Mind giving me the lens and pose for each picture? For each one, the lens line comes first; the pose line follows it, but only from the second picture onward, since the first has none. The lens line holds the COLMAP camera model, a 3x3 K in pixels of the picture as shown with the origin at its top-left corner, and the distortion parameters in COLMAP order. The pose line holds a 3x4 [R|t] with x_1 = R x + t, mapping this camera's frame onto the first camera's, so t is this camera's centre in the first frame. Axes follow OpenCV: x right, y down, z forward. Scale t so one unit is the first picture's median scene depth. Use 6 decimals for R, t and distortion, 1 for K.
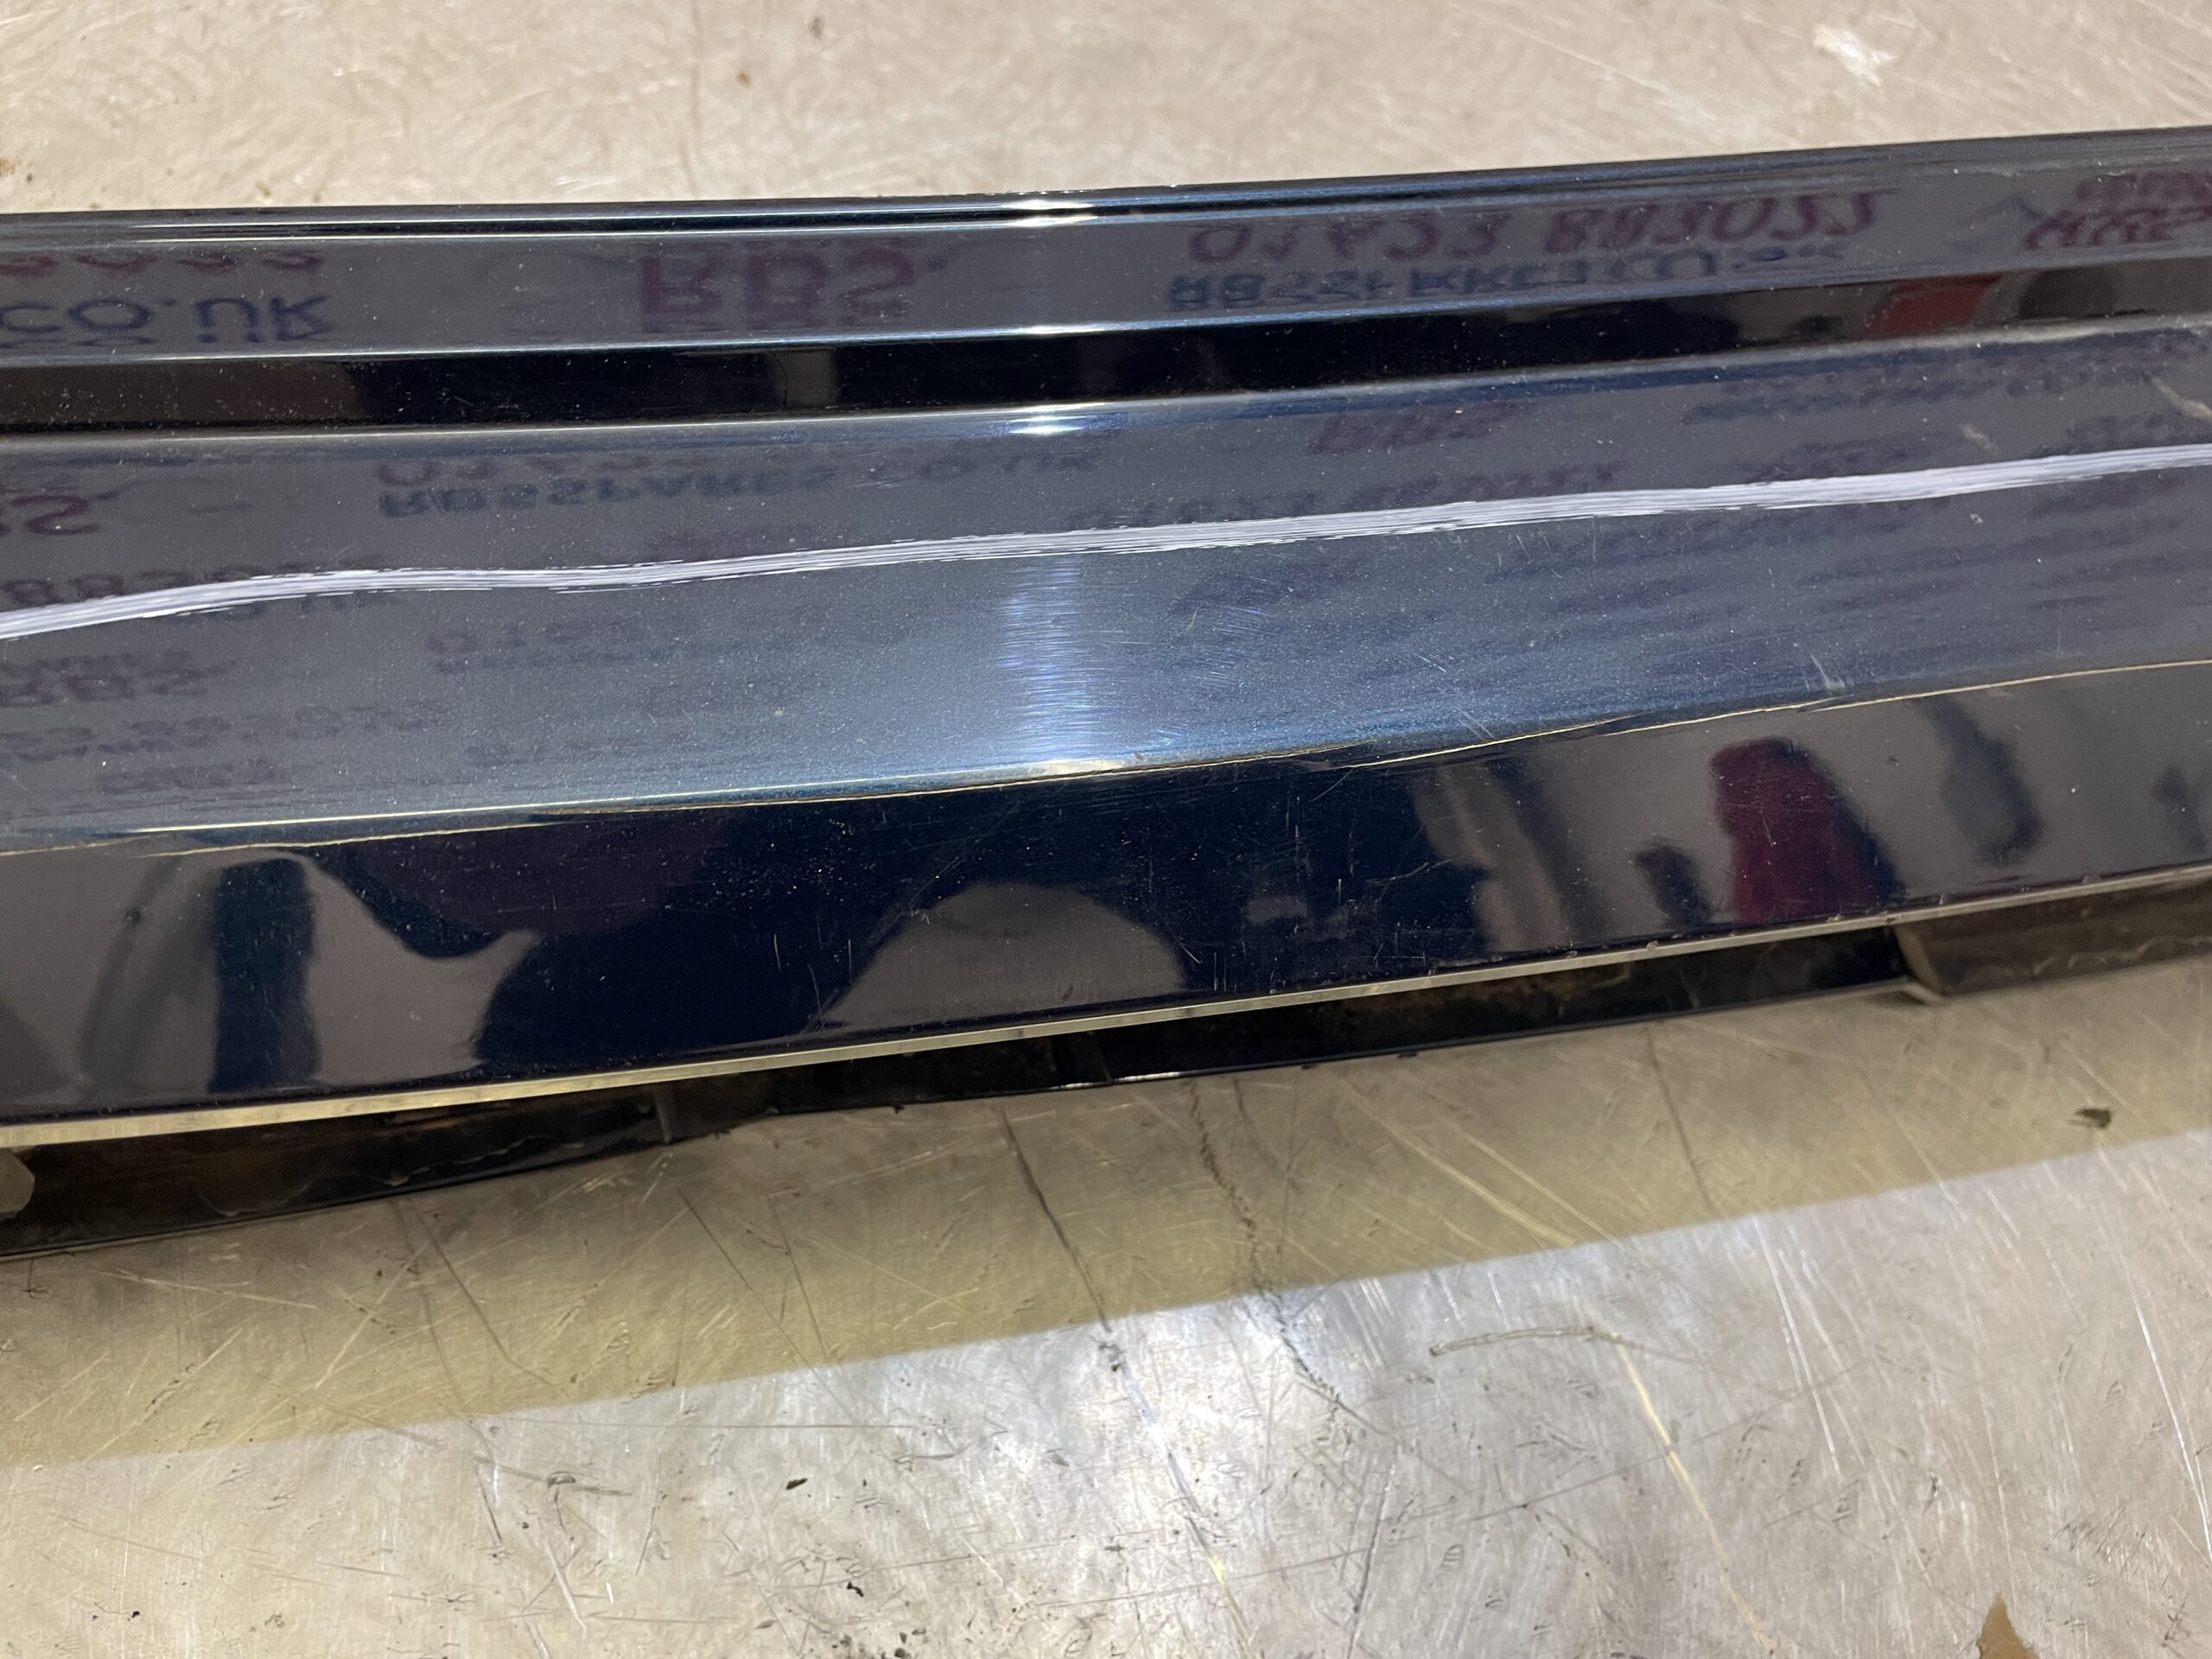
lens RADIAL K [[1713.4, 0, 1121.6], [0, 1713.4, 847.8], [0, 0, 1]] dist [0.037826, -0.073434]
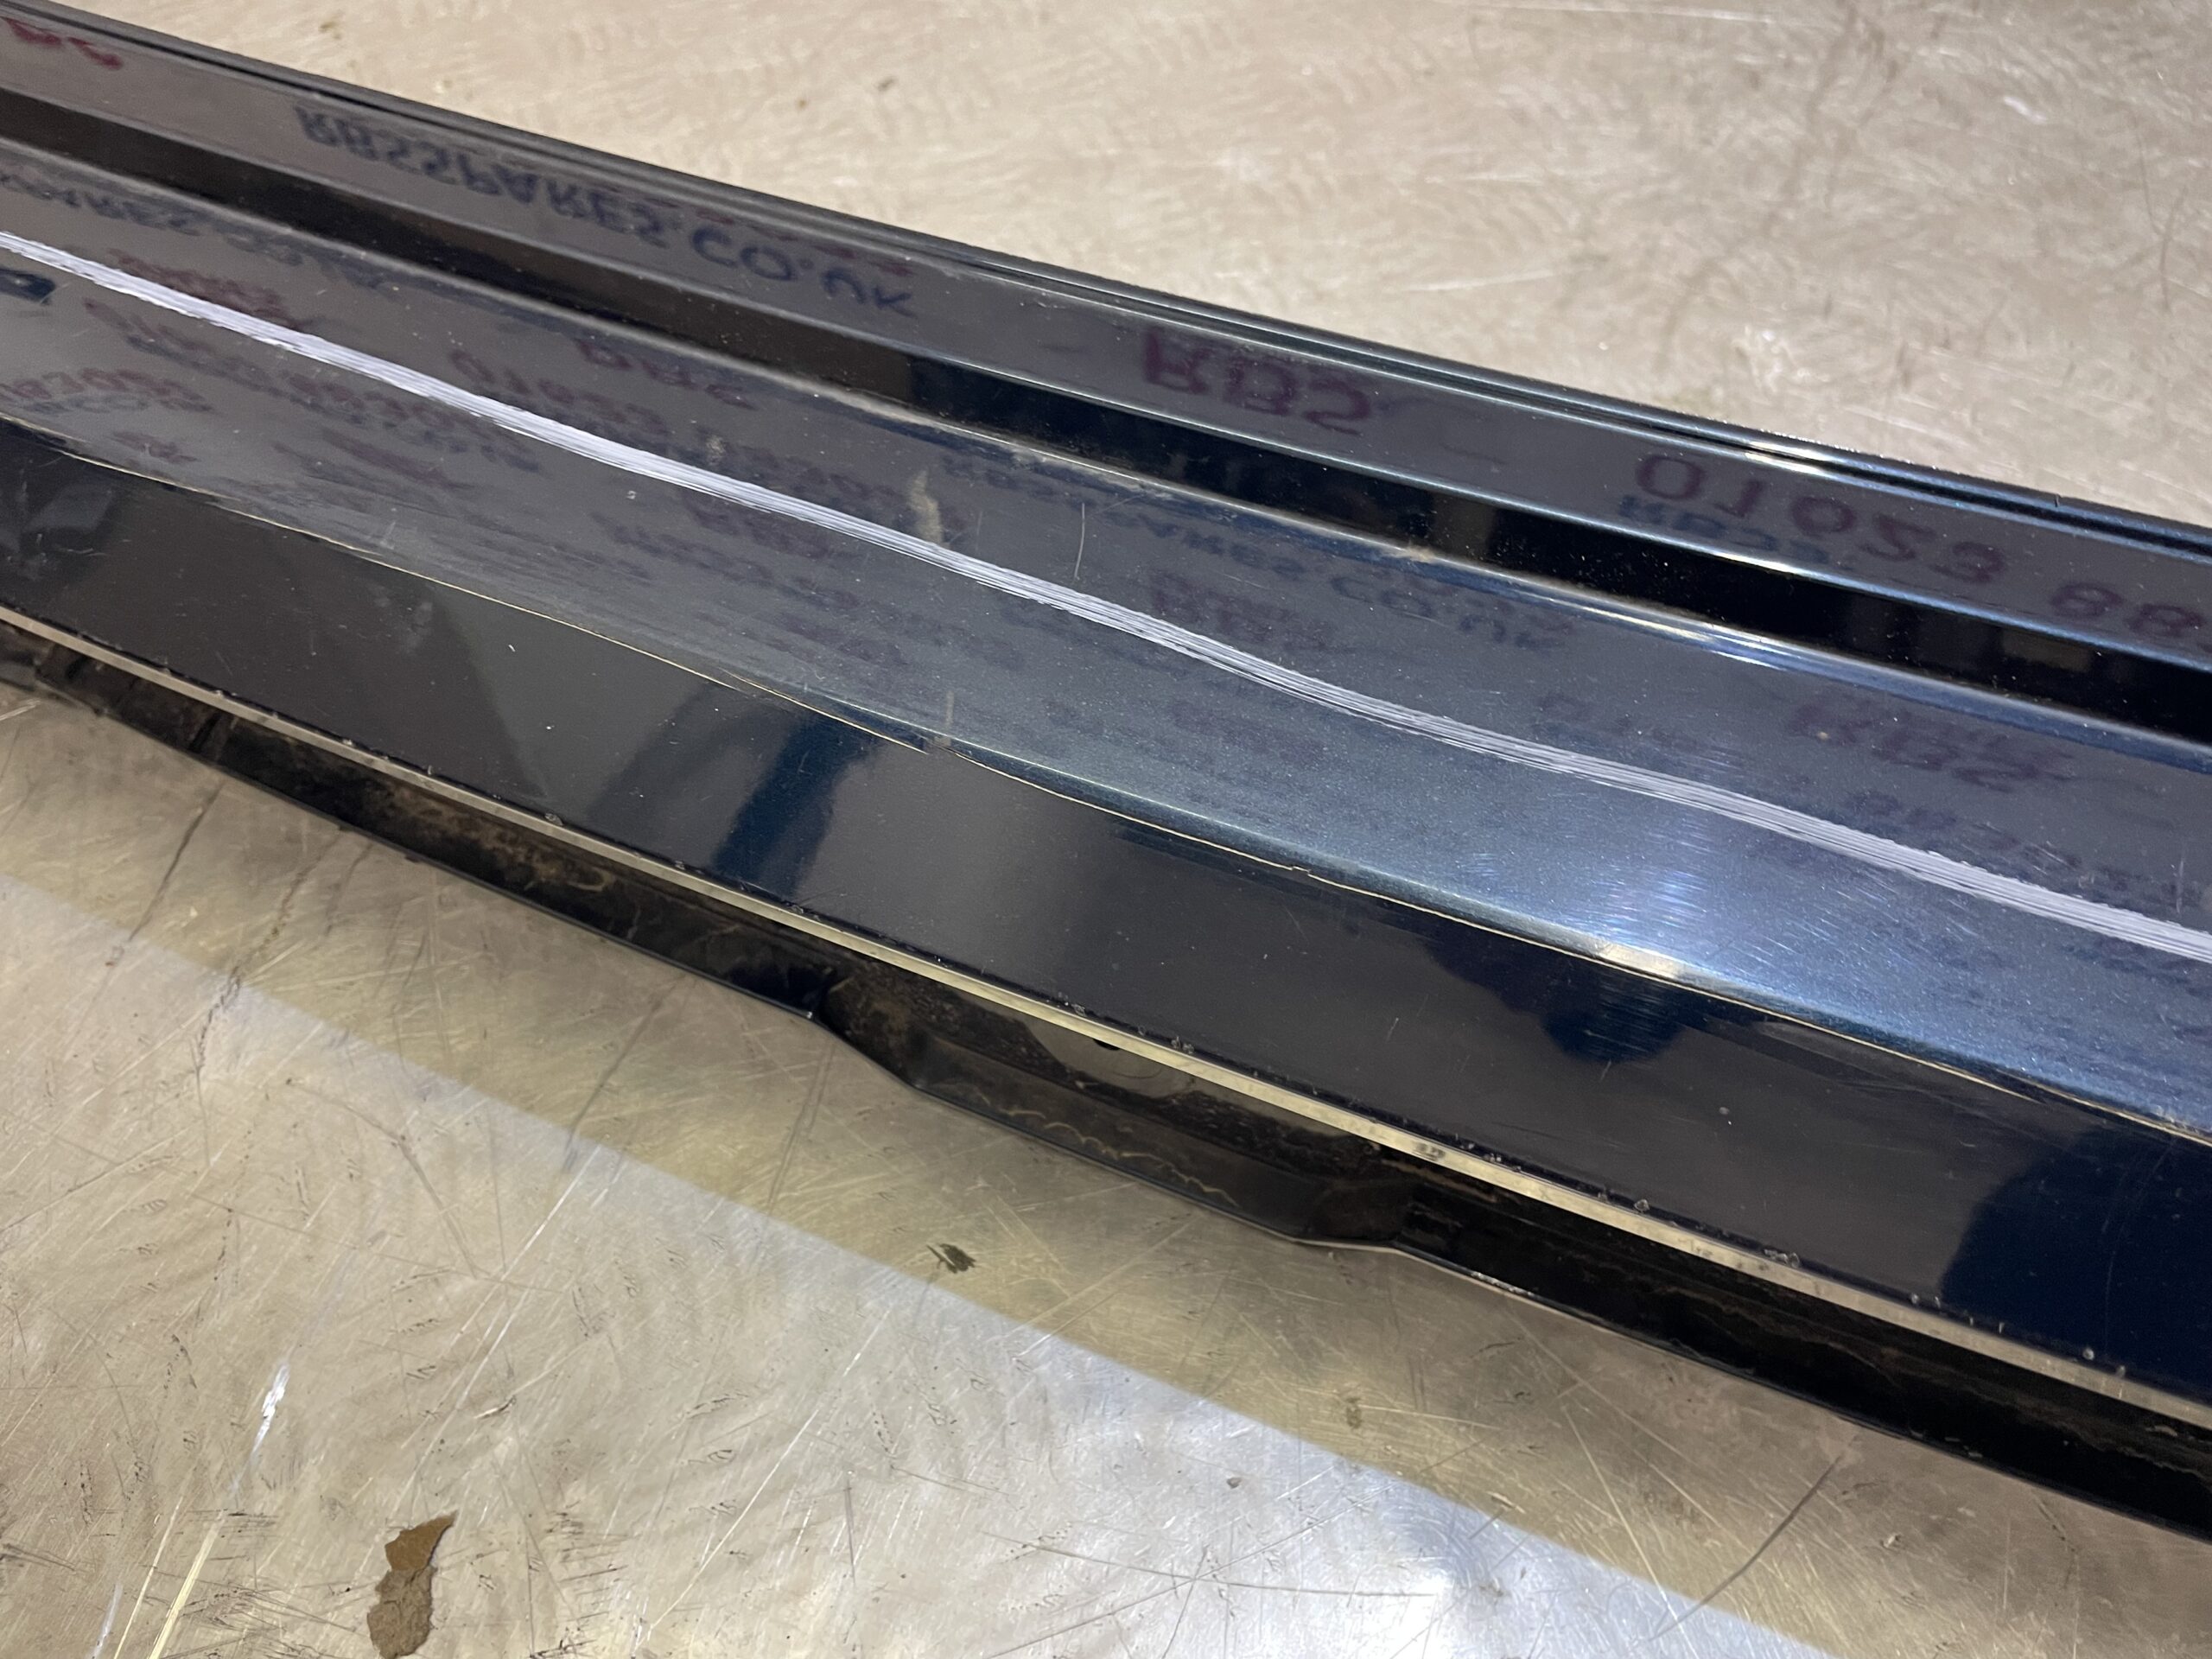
lens RADIAL K [[1713.4, 0, 1176.1], [0, 1713.4, 852.5], [0, 0, 1]] dist [0.037826, -0.073434]
pose [[0.786465, 0.379586, -0.487224, 0.436955], [-0.430404, 0.902597, 0.008448, -0.045941], [0.442974, 0.203060, 0.873236, 0.070031]]
